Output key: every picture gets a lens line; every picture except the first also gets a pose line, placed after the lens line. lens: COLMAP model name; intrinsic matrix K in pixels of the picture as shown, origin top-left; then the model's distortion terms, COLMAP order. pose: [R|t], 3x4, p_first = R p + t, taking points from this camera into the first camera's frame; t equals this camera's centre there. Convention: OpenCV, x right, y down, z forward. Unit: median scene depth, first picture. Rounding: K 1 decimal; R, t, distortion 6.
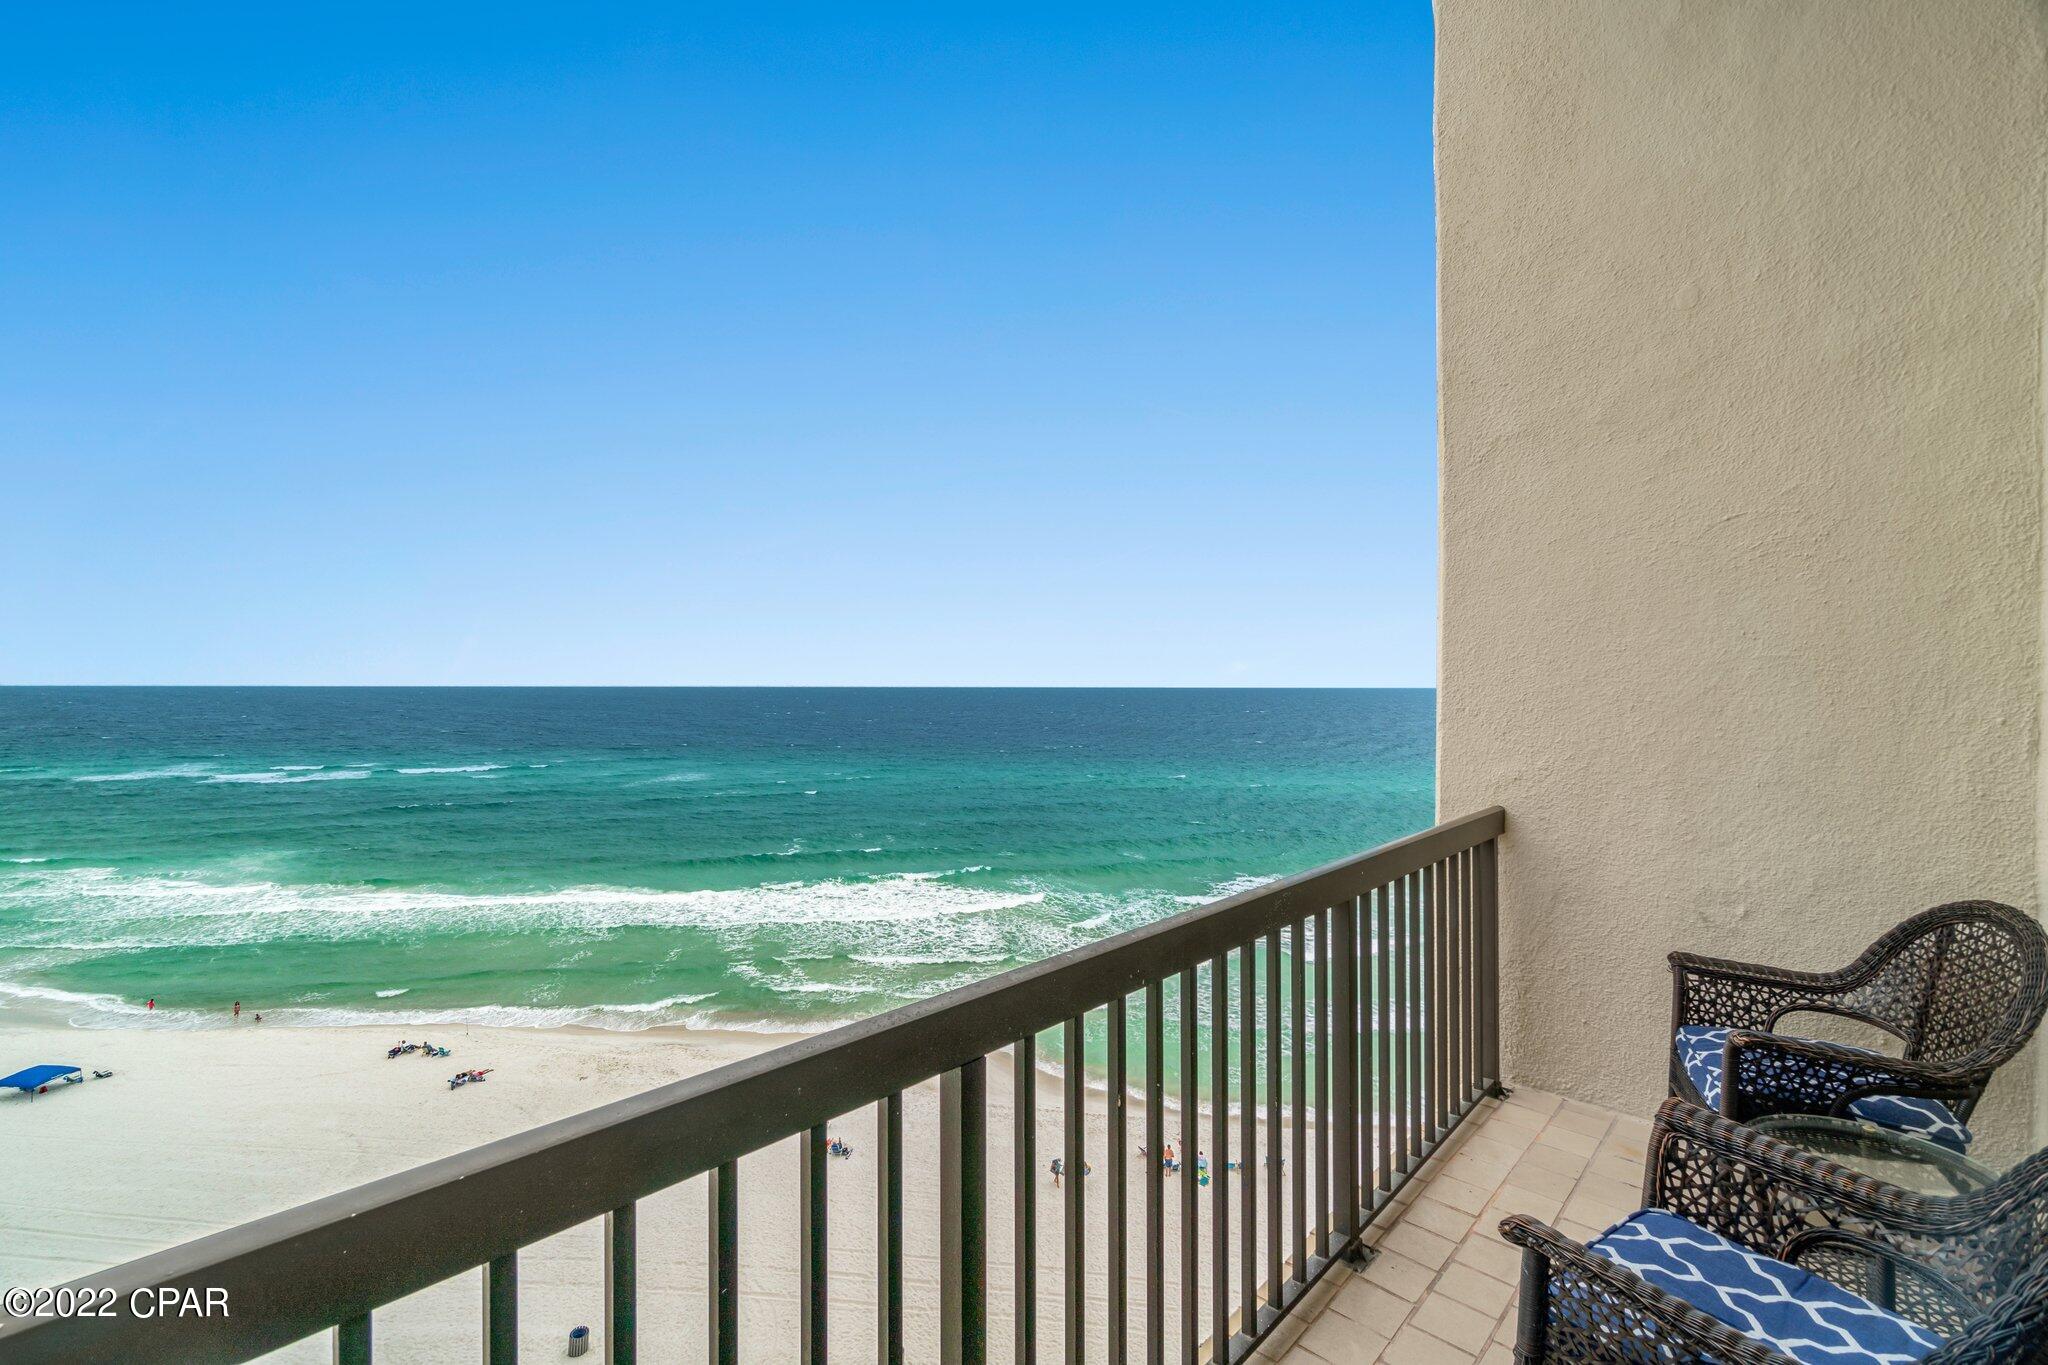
lens RADIAL K [[899.4, 0, 1014.8], [0, 899.4, 691.5], [0, 0, 1]] dist [-0.004115, 0.002506]
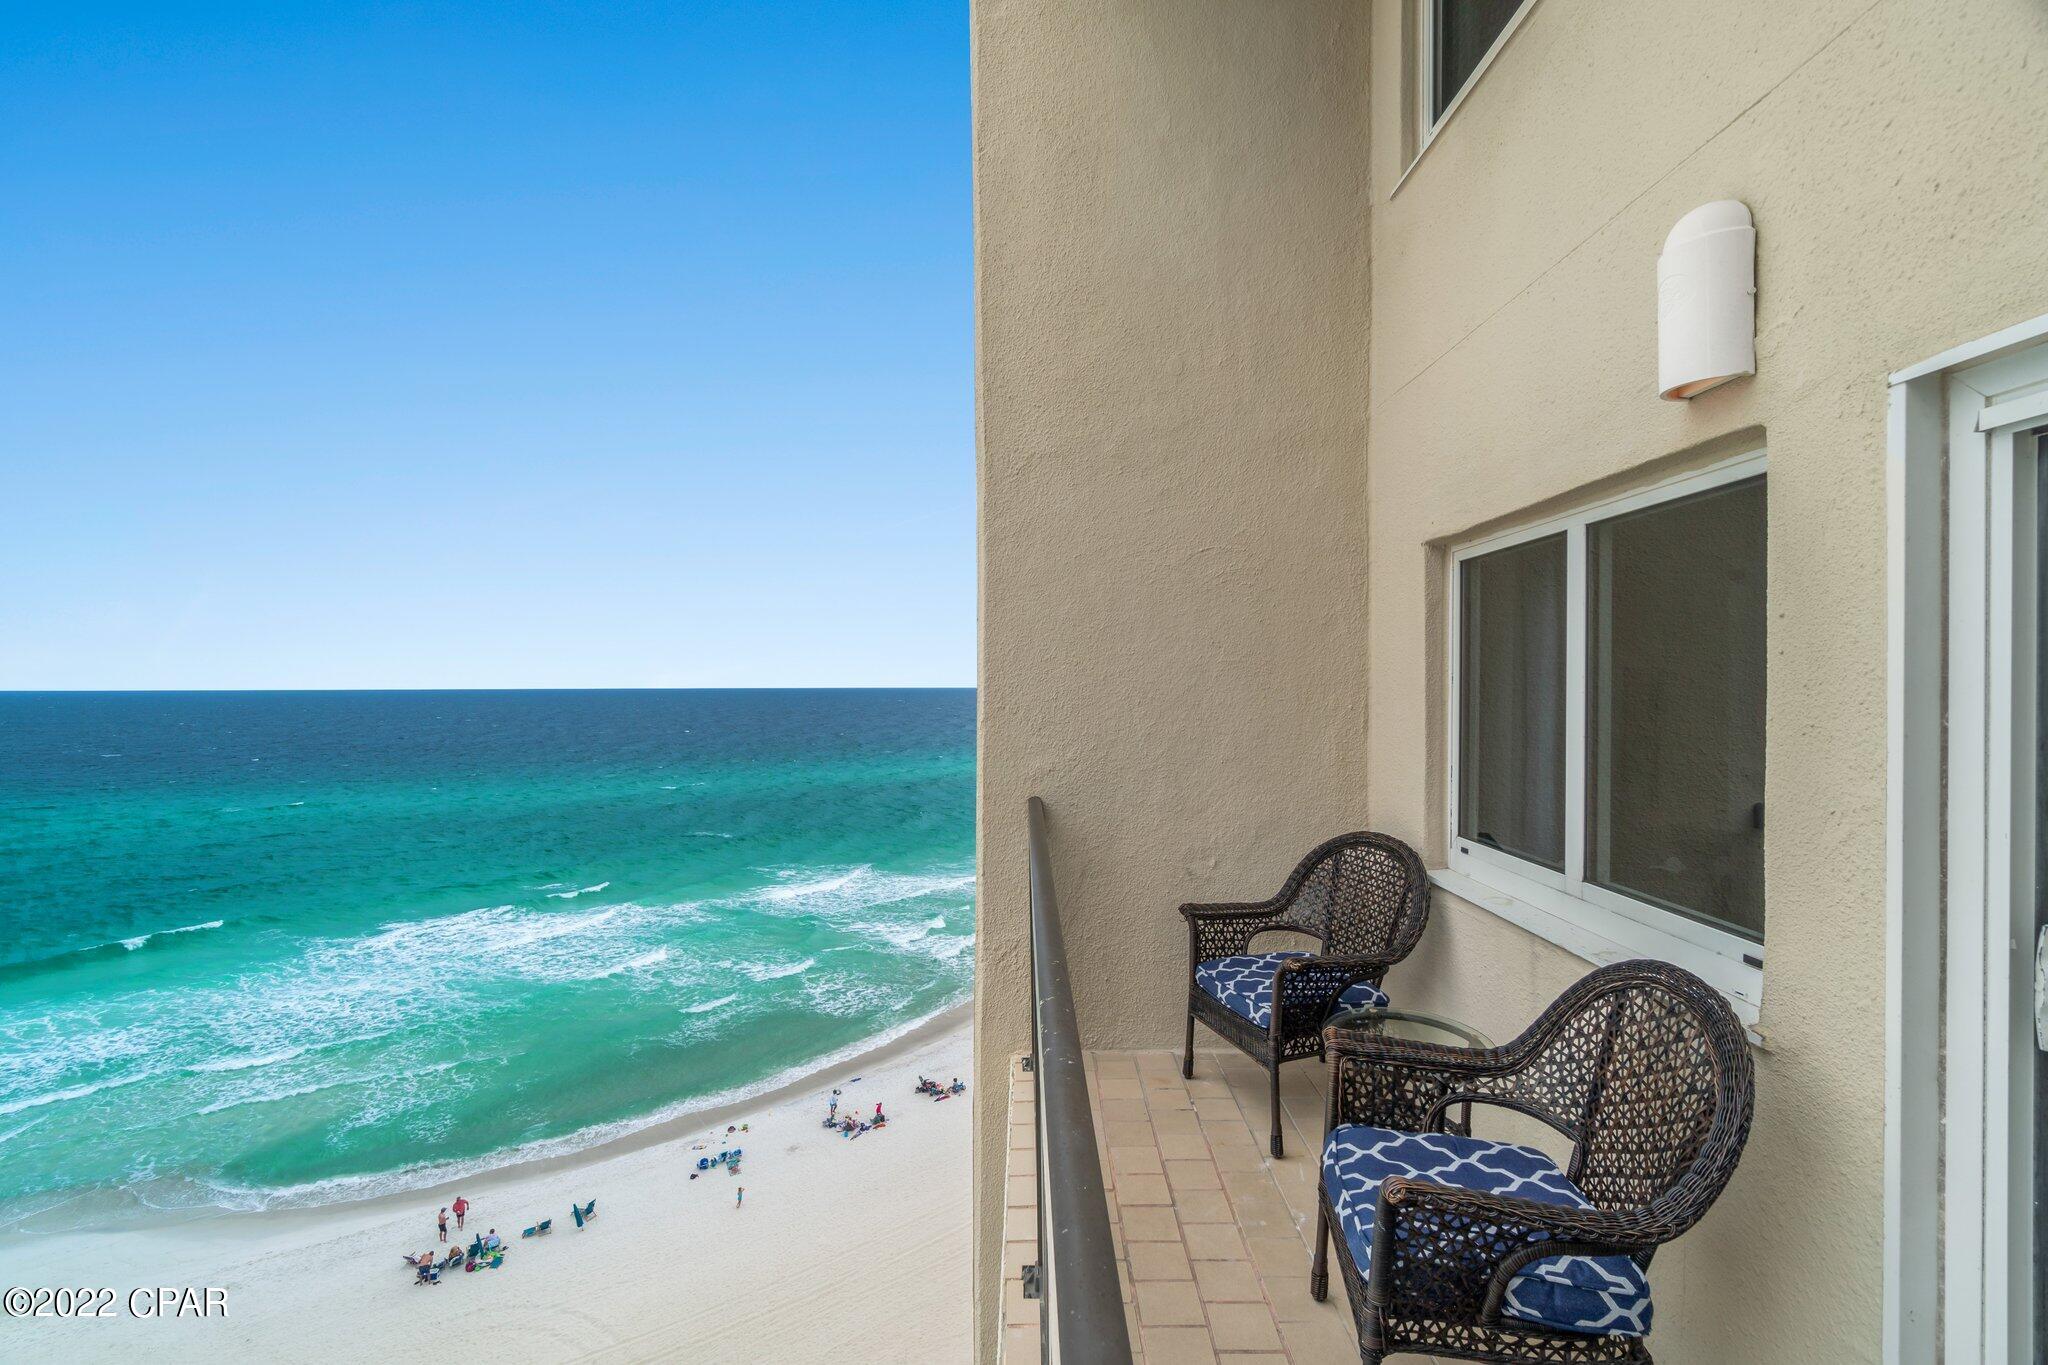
lens RADIAL K [[899.4, 0, 1019.9], [0, 899.4, 685.4], [0, 0, 1]] dist [-0.004115, 0.002506]
pose [[0.710536, -0.005893, 0.703636, -0.285770], [0.010061, 0.999948, -0.001784, -0.004946], [-0.703589, 0.008347, 0.710558, 0.307927]]
